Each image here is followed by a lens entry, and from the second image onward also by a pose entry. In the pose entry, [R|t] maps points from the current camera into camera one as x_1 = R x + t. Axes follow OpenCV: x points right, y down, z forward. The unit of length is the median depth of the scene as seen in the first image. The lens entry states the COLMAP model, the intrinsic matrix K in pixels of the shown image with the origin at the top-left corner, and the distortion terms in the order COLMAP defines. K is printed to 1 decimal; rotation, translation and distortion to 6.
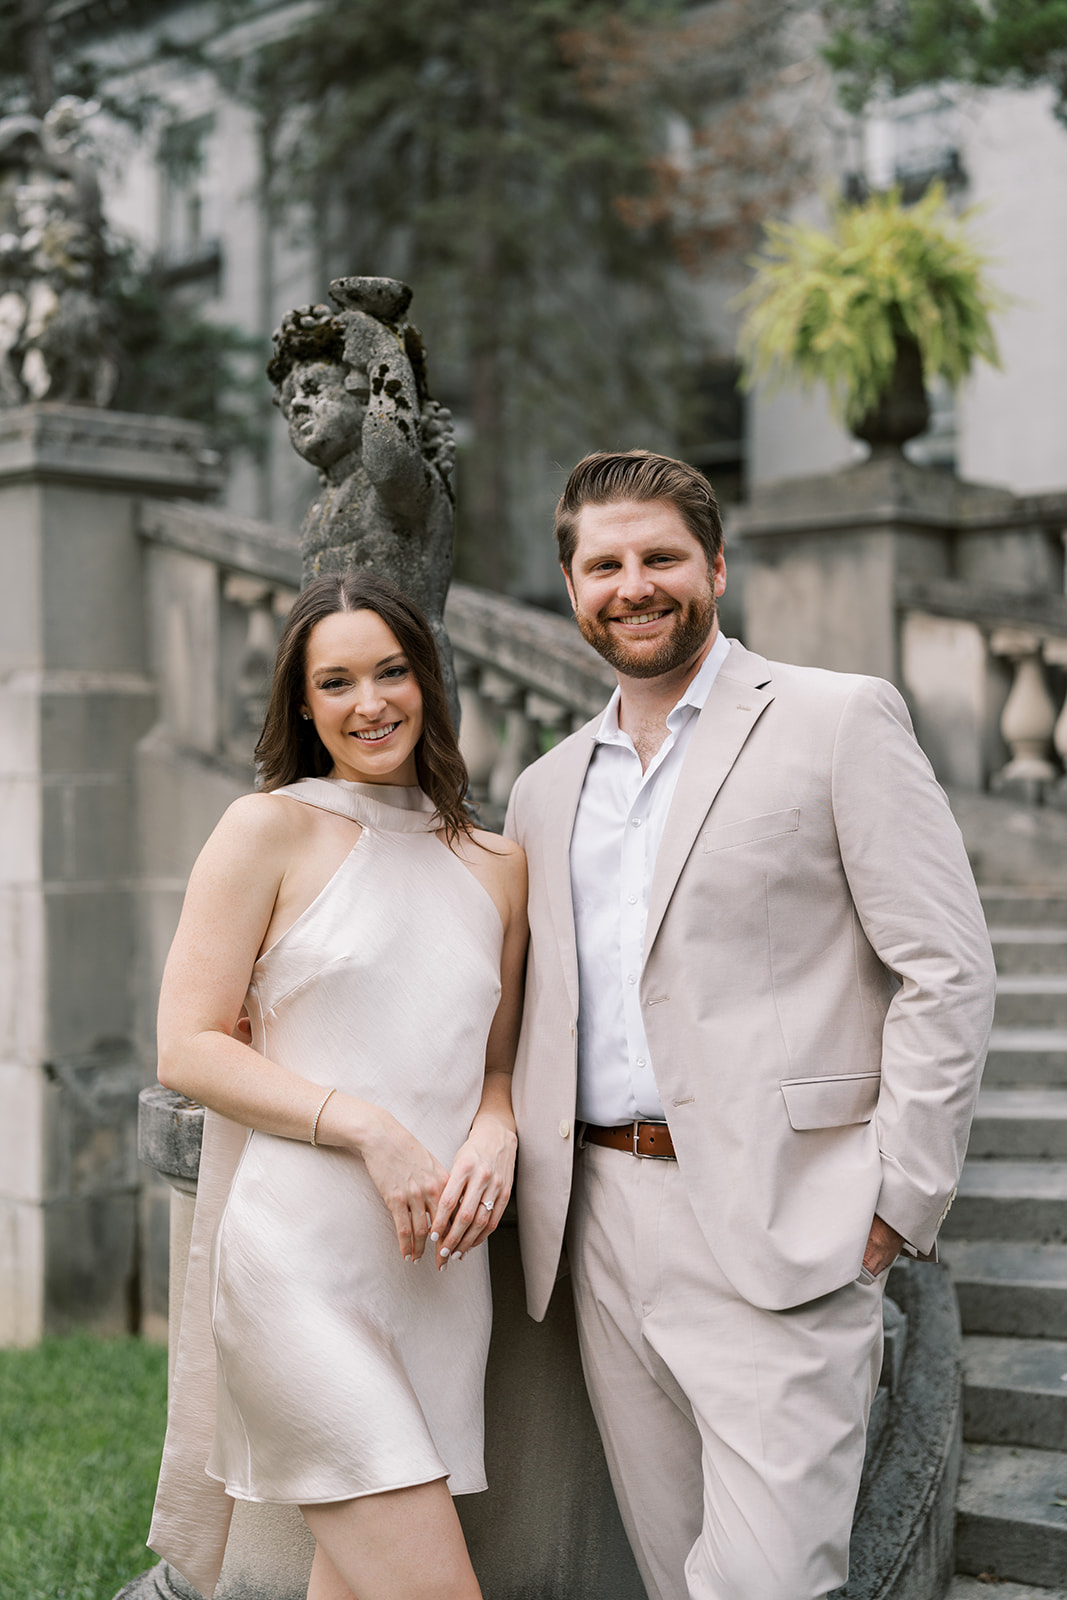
lens RADIAL K [[2540.7, 0, 533.5], [0, 2540.7, 800.0], [0, 0, 1]] dist [-0.008219, 0.097169]
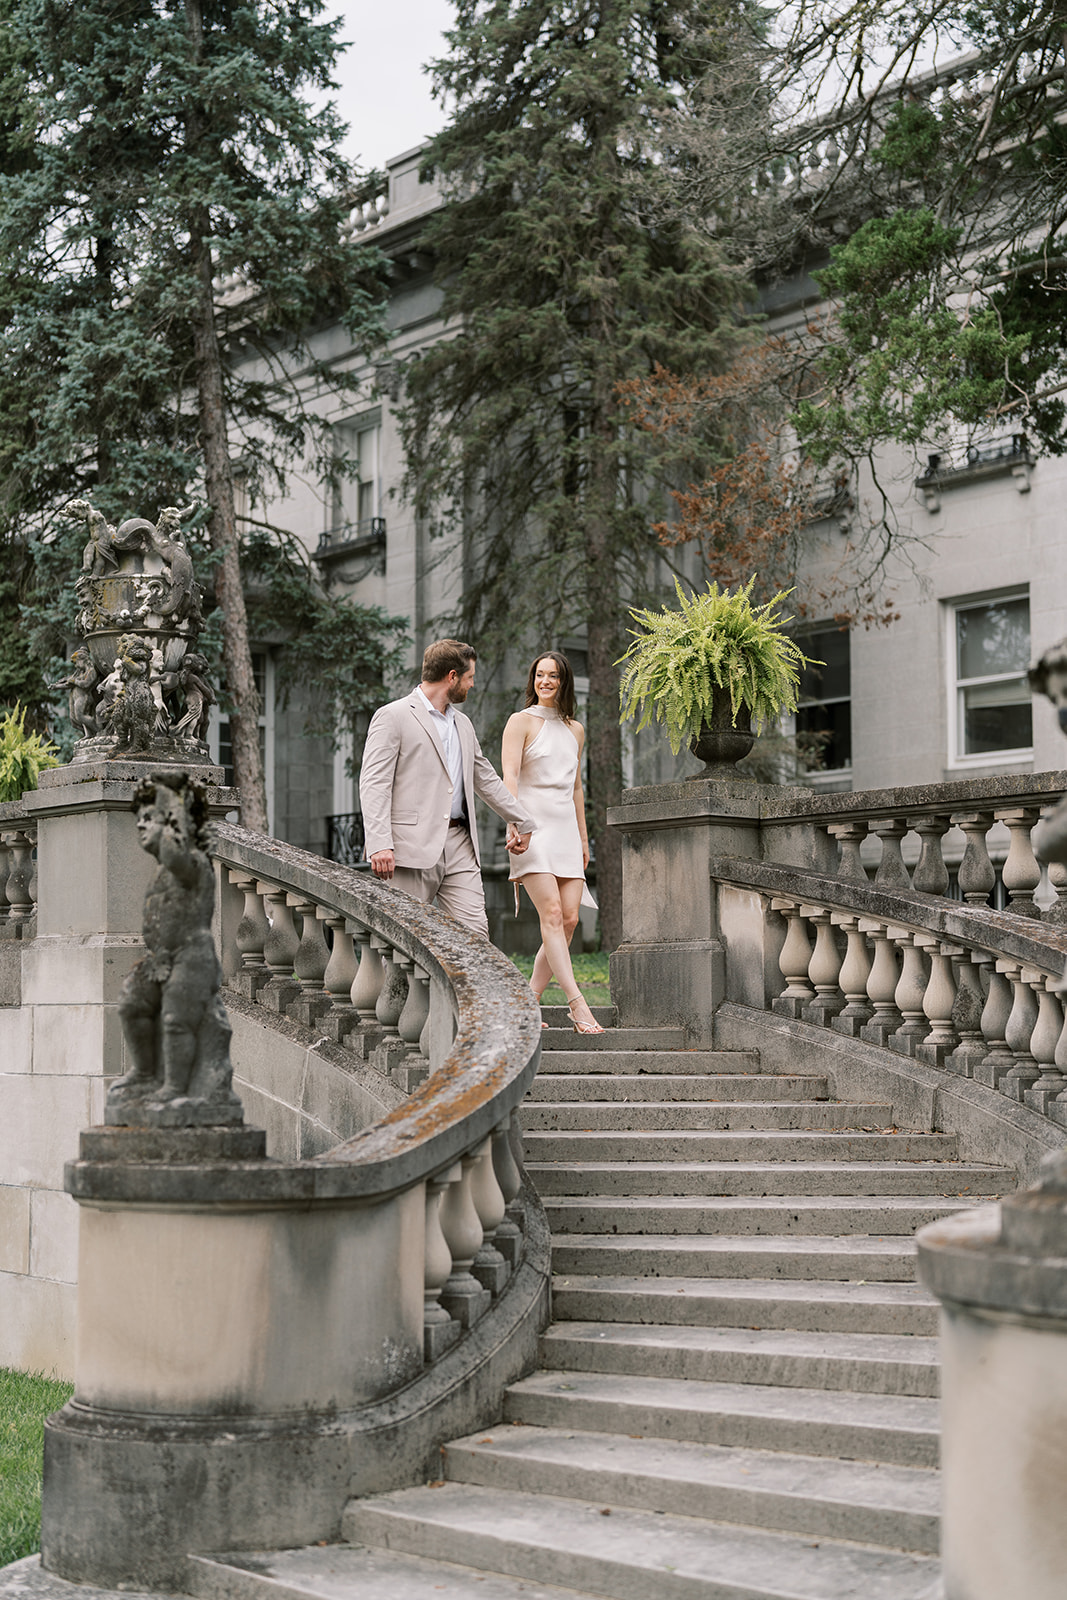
lens RADIAL K [[2540.7, 0, 533.5], [0, 2540.7, 800.0], [0, 0, 1]] dist [-0.008219, 0.097169]
pose [[0.996067, -0.014795, -0.087355, 0.164644], [0.007197, 0.996212, -0.086663, 0.002639], [0.088306, 0.085694, 0.992400, -0.418529]]
